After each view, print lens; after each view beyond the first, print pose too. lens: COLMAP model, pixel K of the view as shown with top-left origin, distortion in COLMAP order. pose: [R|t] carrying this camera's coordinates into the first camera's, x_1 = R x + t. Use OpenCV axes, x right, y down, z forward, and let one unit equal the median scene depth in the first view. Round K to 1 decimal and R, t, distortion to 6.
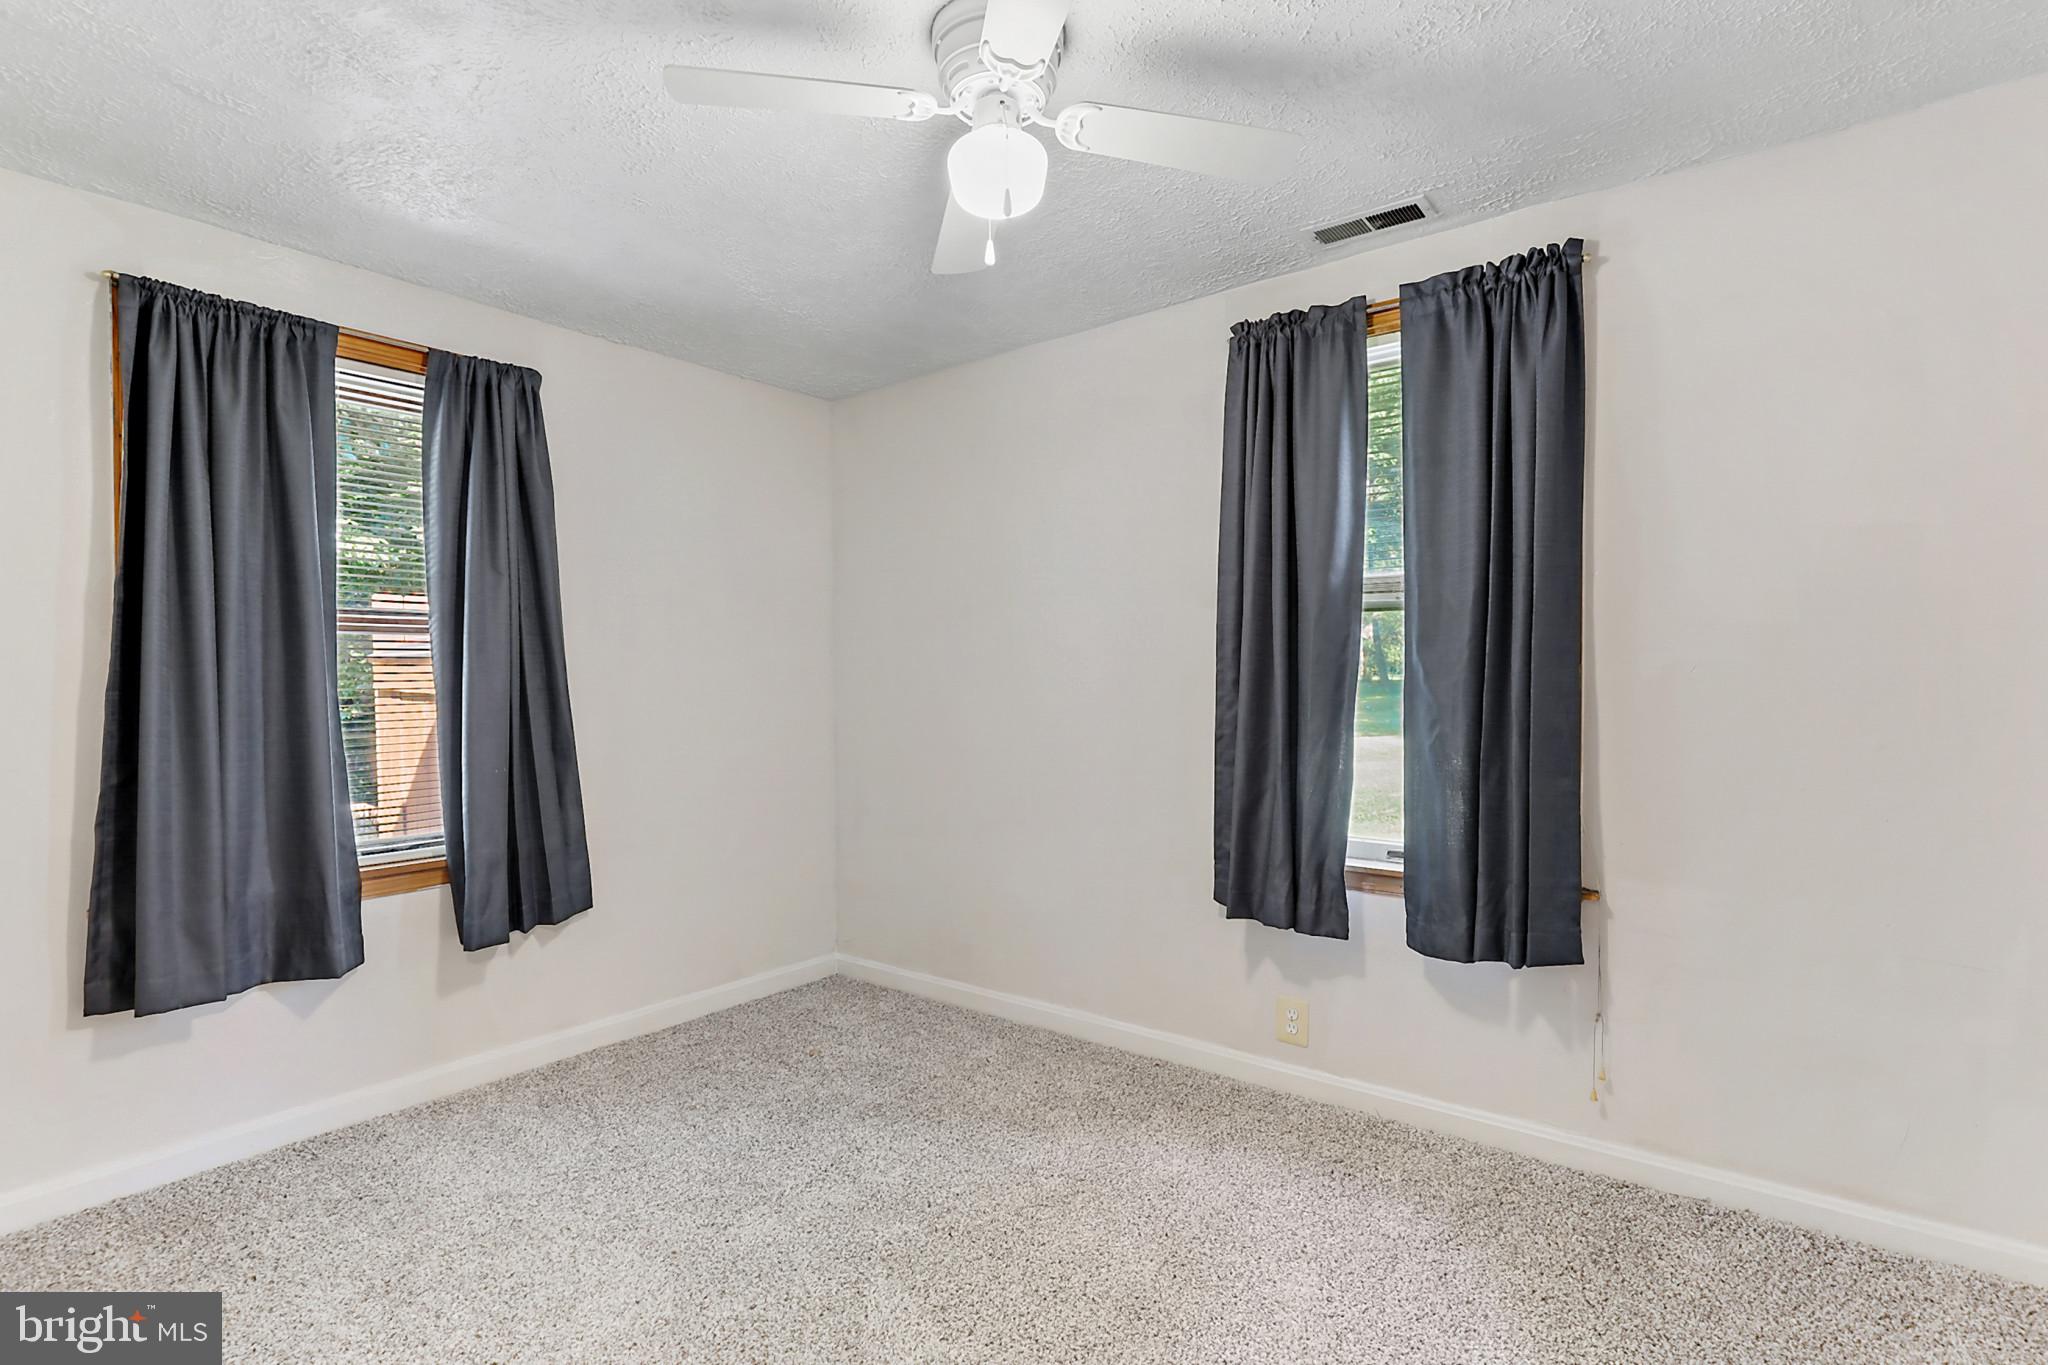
lens RADIAL K [[966.6, 0, 1012.5], [0, 966.6, 679.6], [0, 0, 1]] dist [-0.011729, -0.000566]
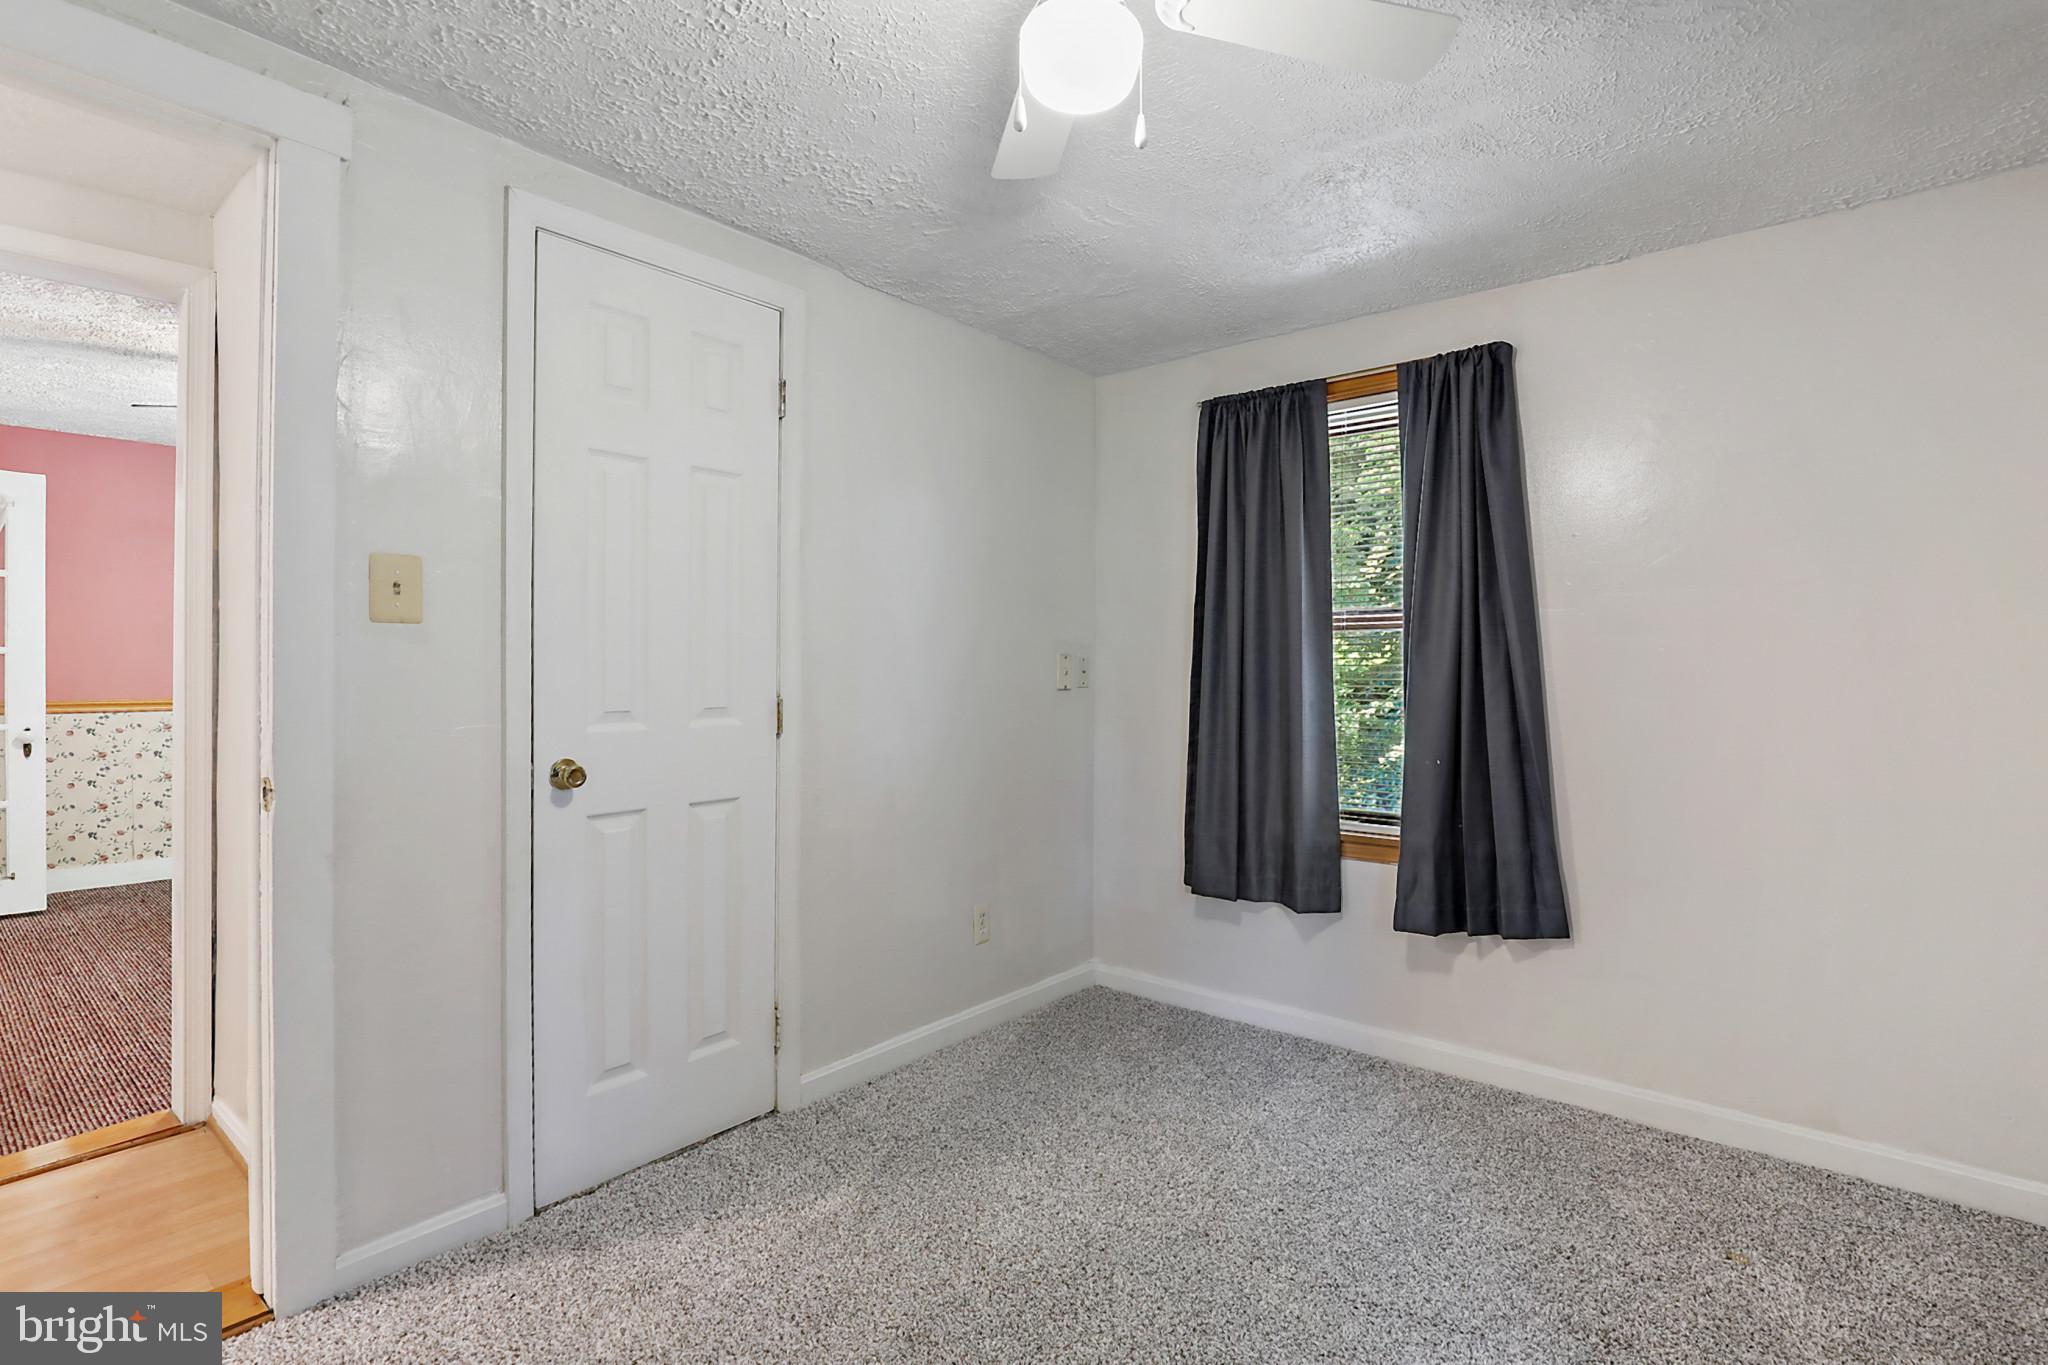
lens RADIAL K [[966.6, 0, 1012.5], [0, 966.6, 679.6], [0, 0, 1]] dist [-0.011729, -0.000566]
pose [[-0.014688, 0.014914, -0.999781, 0.485372], [-0.008099, 0.999854, 0.015034, -0.004308], [0.999859, 0.008318, -0.014565, 0.588345]]
